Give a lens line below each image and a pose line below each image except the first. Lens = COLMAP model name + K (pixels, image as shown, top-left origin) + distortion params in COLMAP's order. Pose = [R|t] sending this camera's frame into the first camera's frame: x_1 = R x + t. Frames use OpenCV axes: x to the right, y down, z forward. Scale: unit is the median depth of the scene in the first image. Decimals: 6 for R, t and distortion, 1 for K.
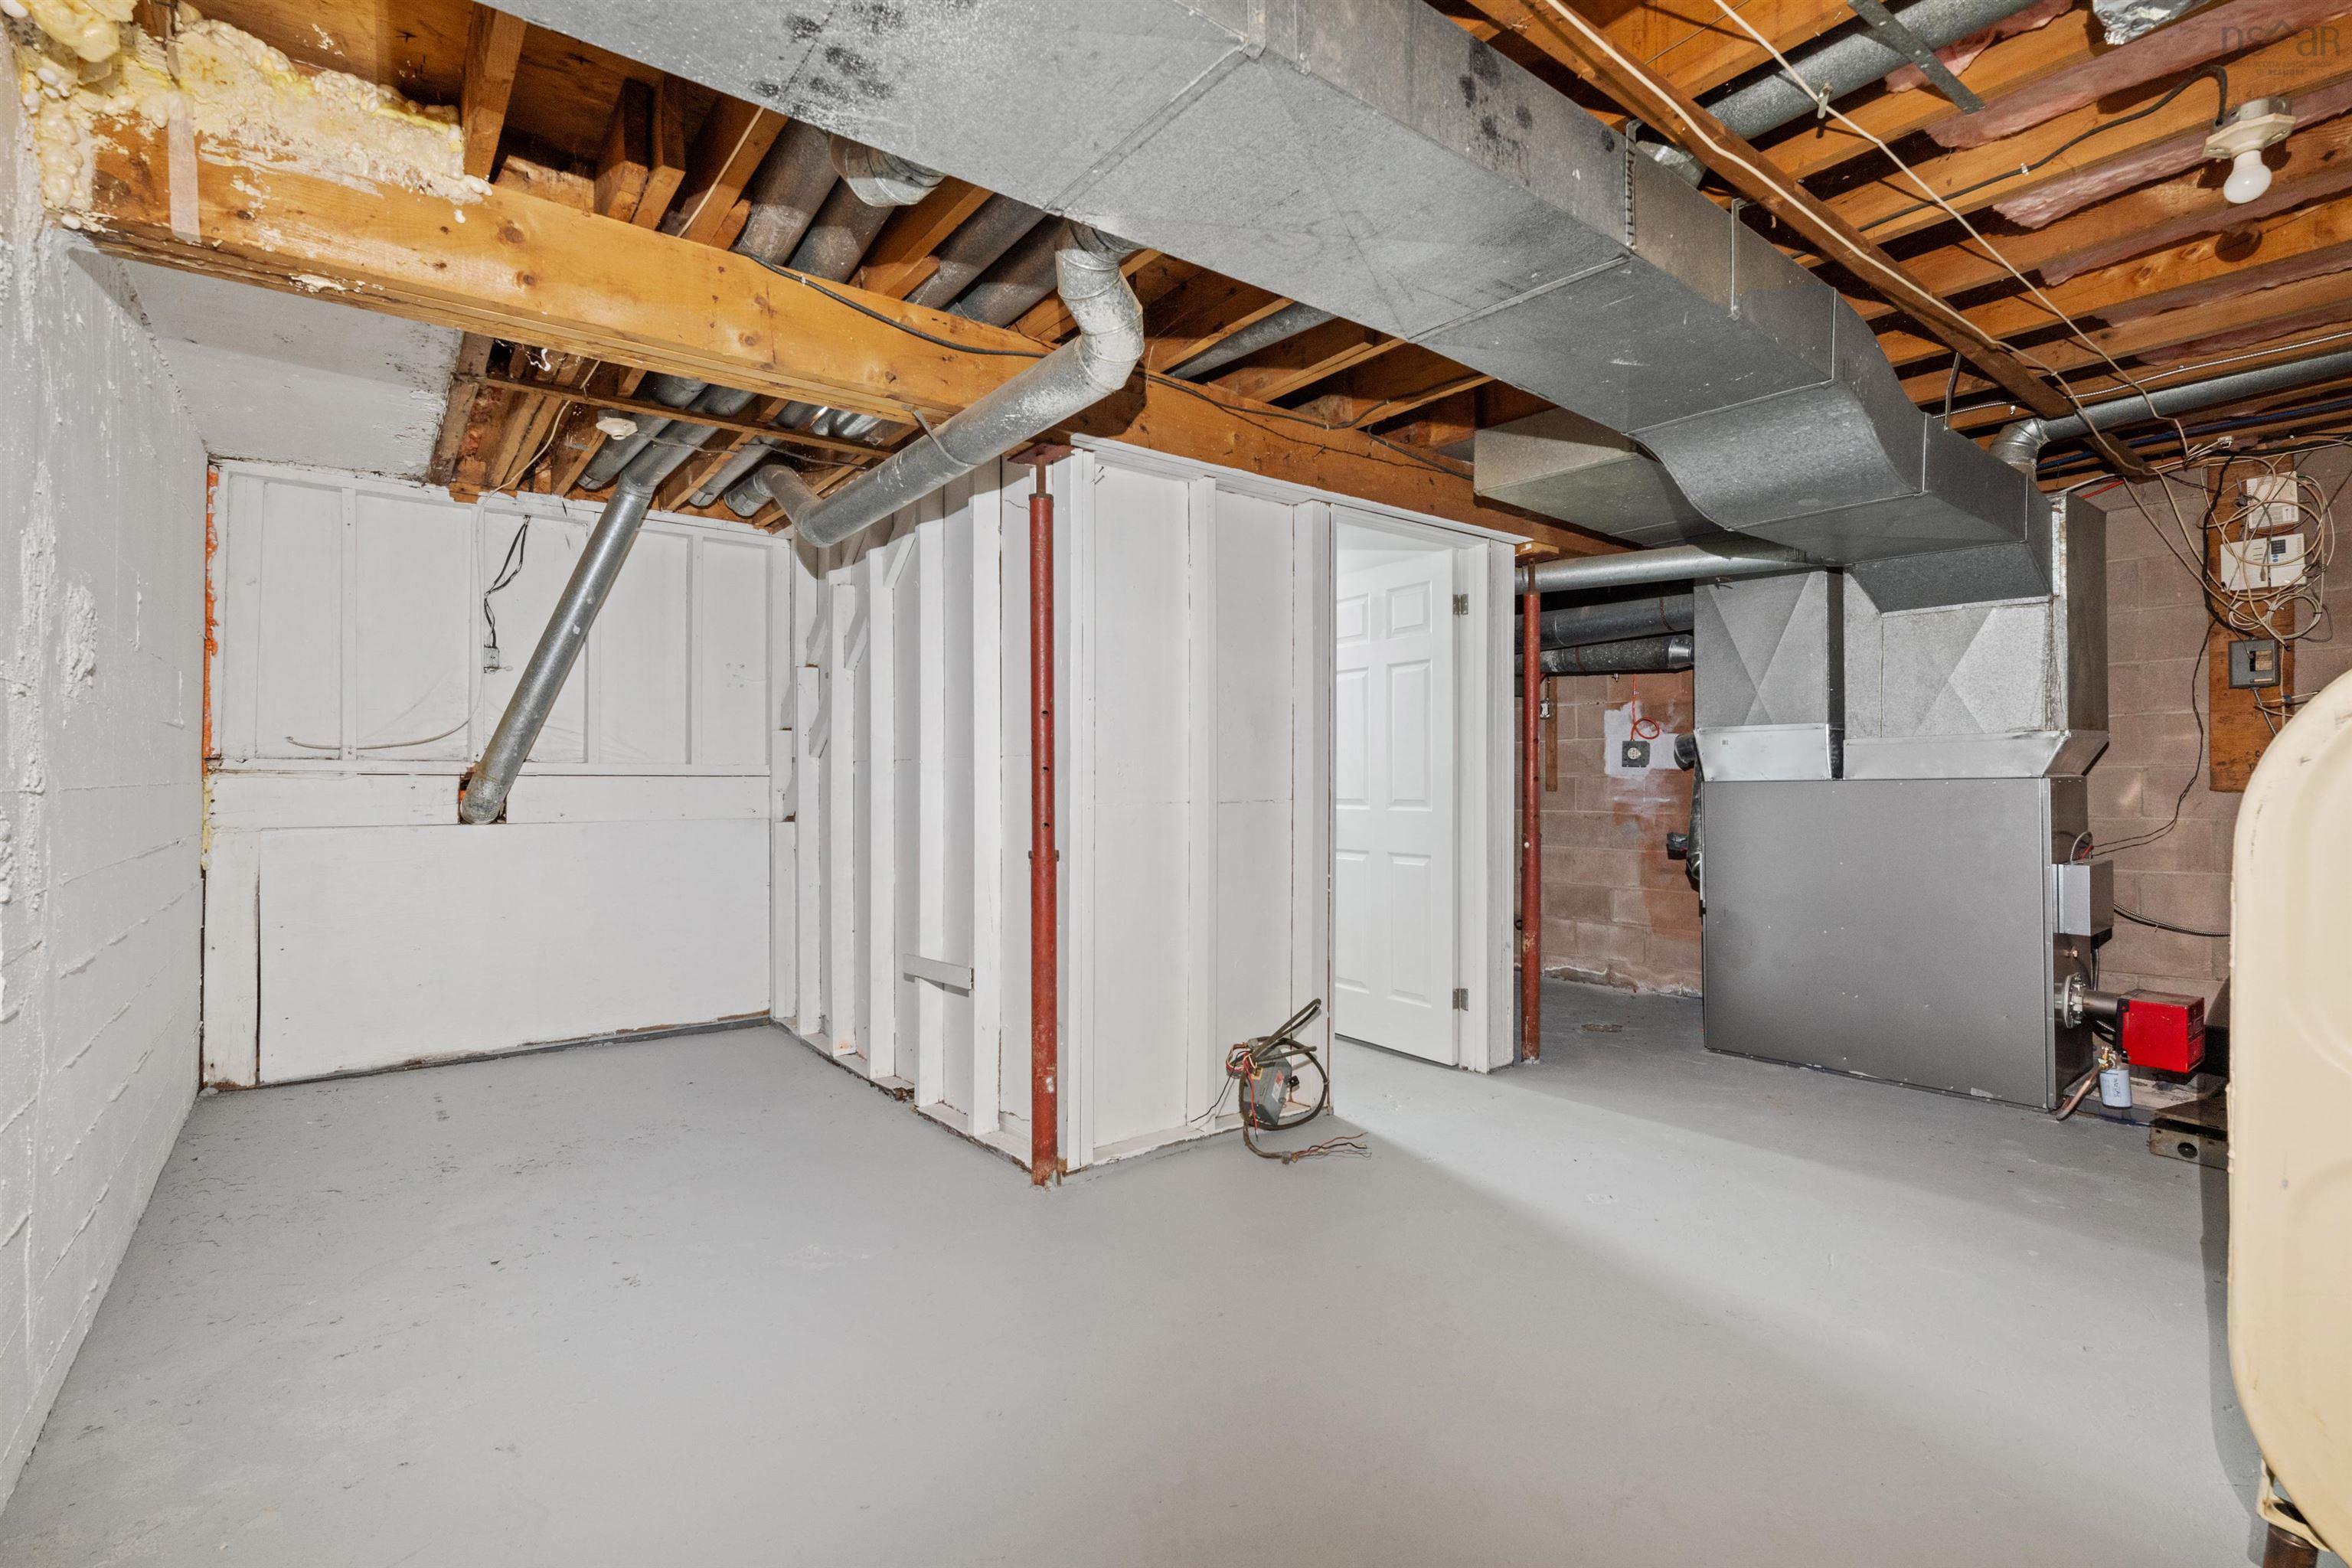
lens RADIAL K [[1059.4, 0, 1177.5], [0, 1059.4, 777.4], [0, 0, 1]] dist [0.002893, 0.000415]
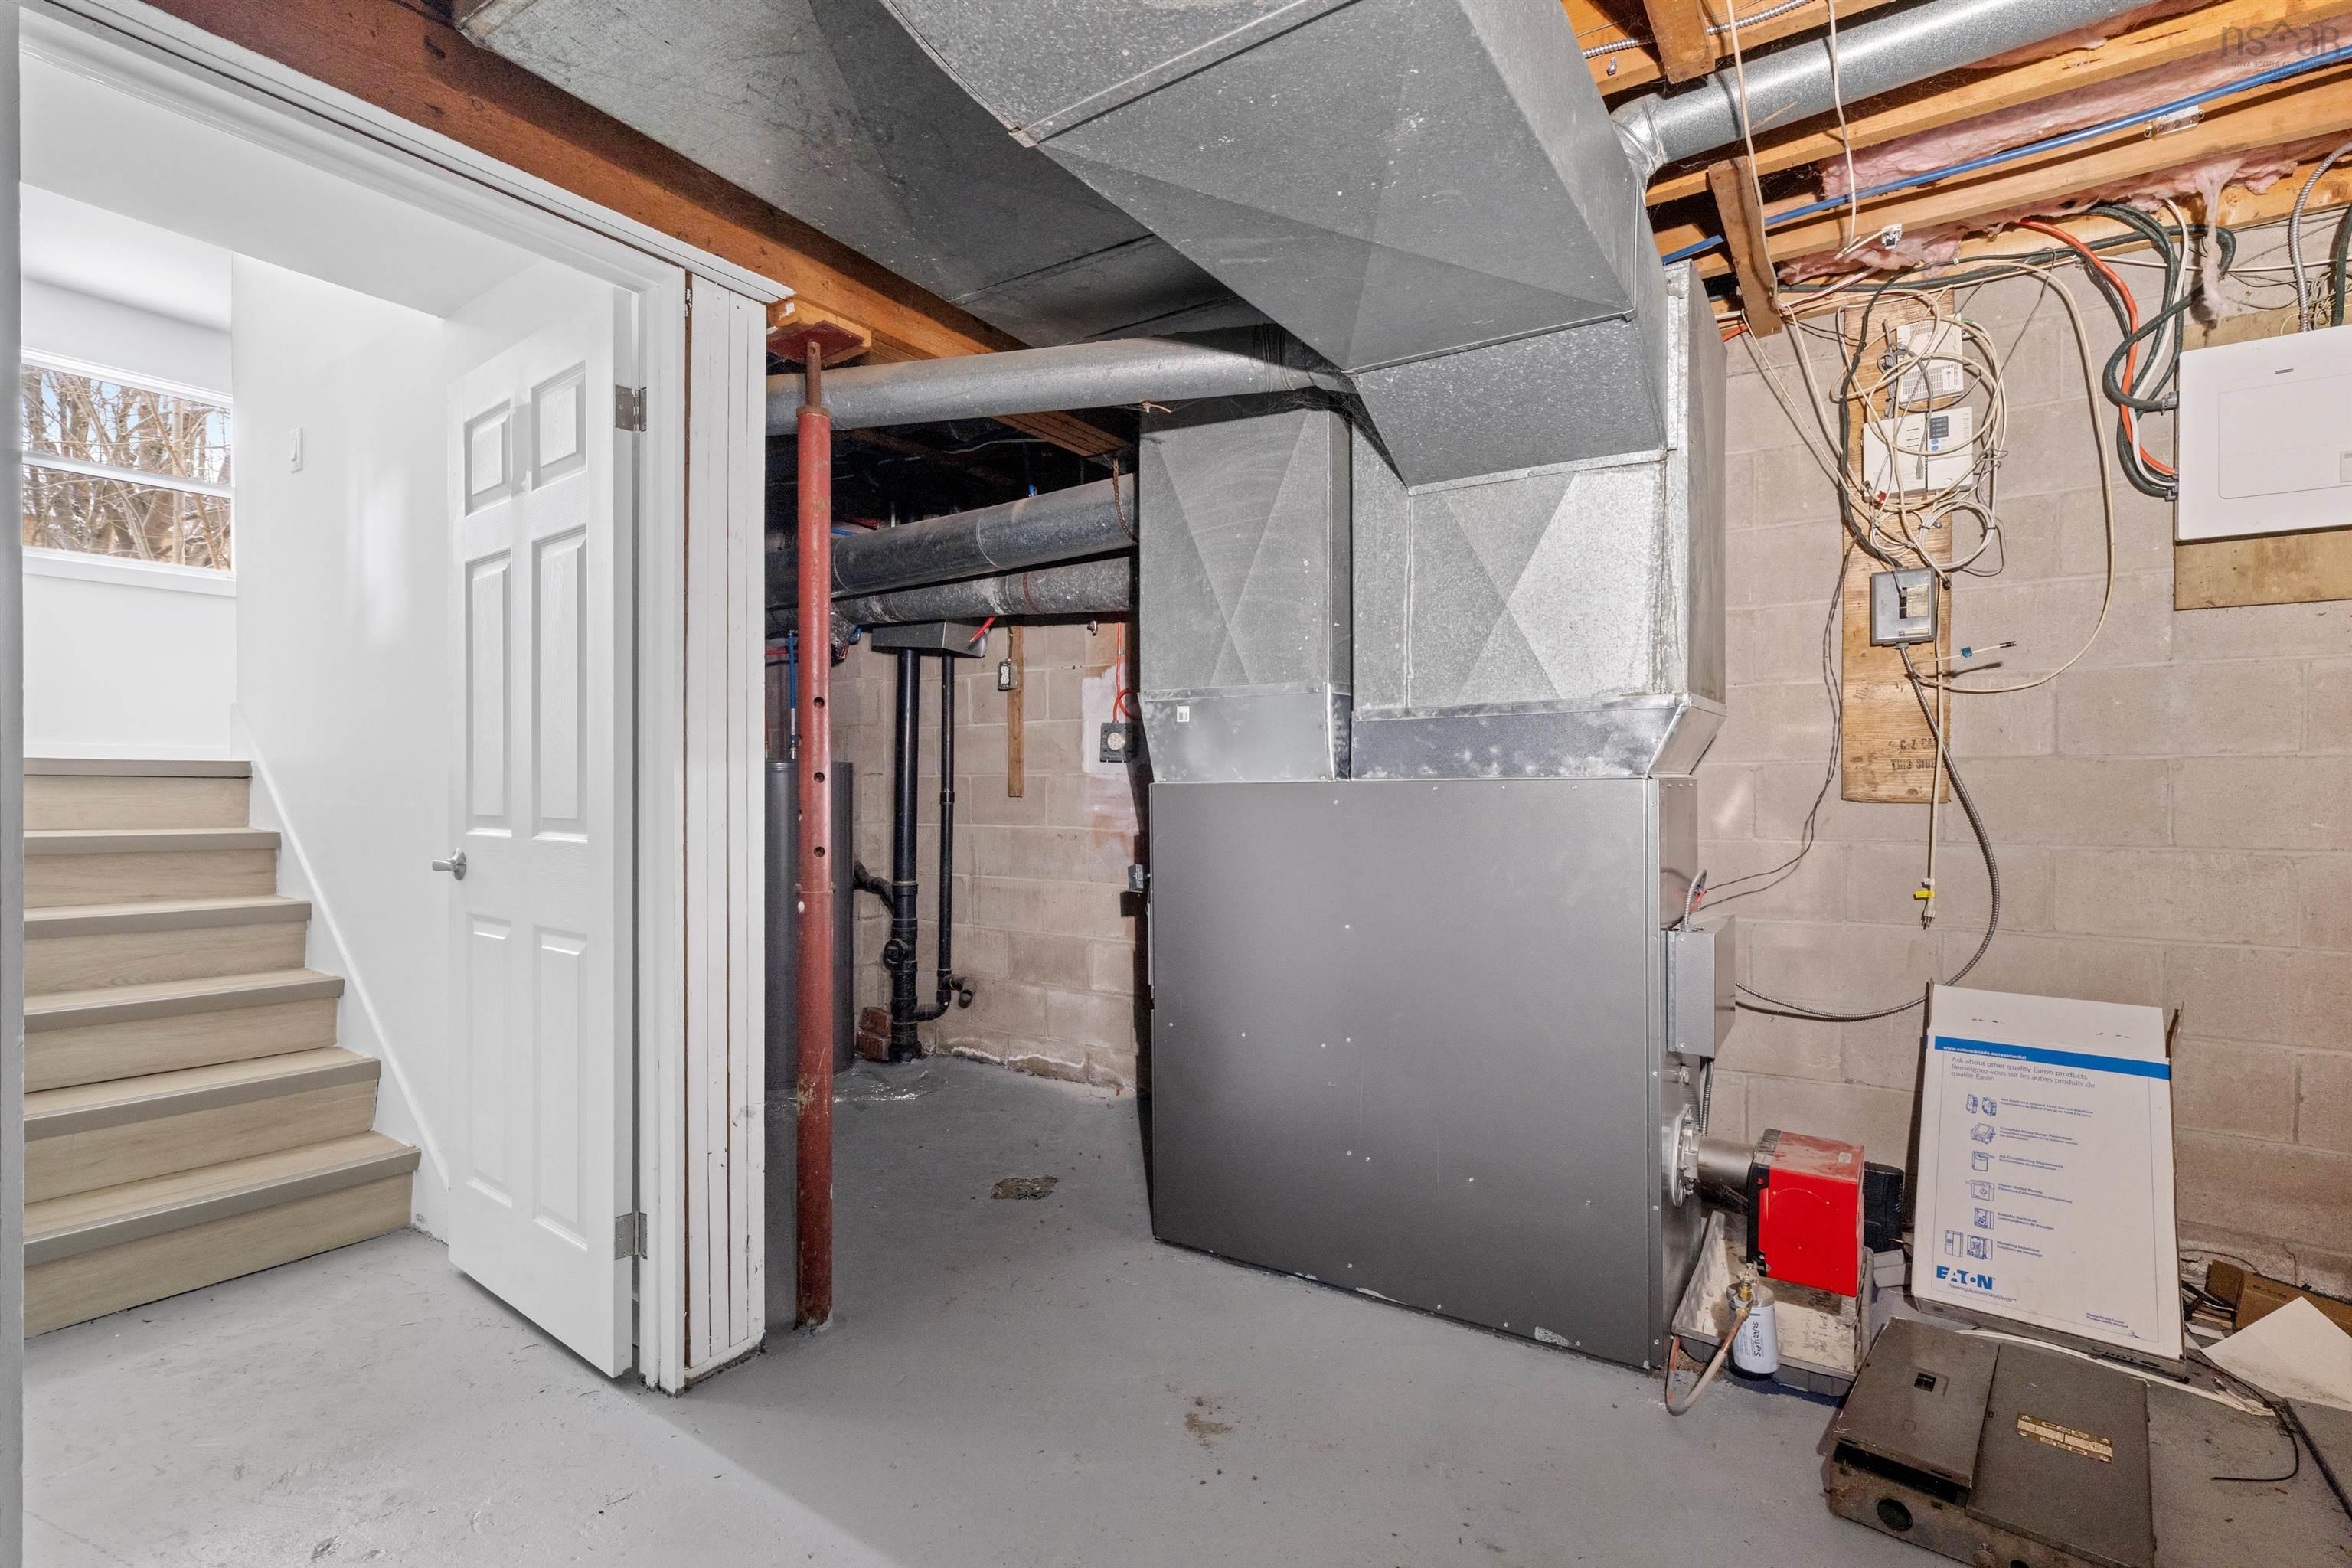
lens RADIAL K [[1059.4, 0, 1171.3], [0, 1059.4, 787.7], [0, 0, 1]] dist [0.002893, 0.000415]
pose [[0.953123, 0.001874, 0.302577, 0.375947], [-0.004472, 0.999959, 0.007891, 0.001731], [-0.302549, -0.008874, 0.953092, 0.502547]]
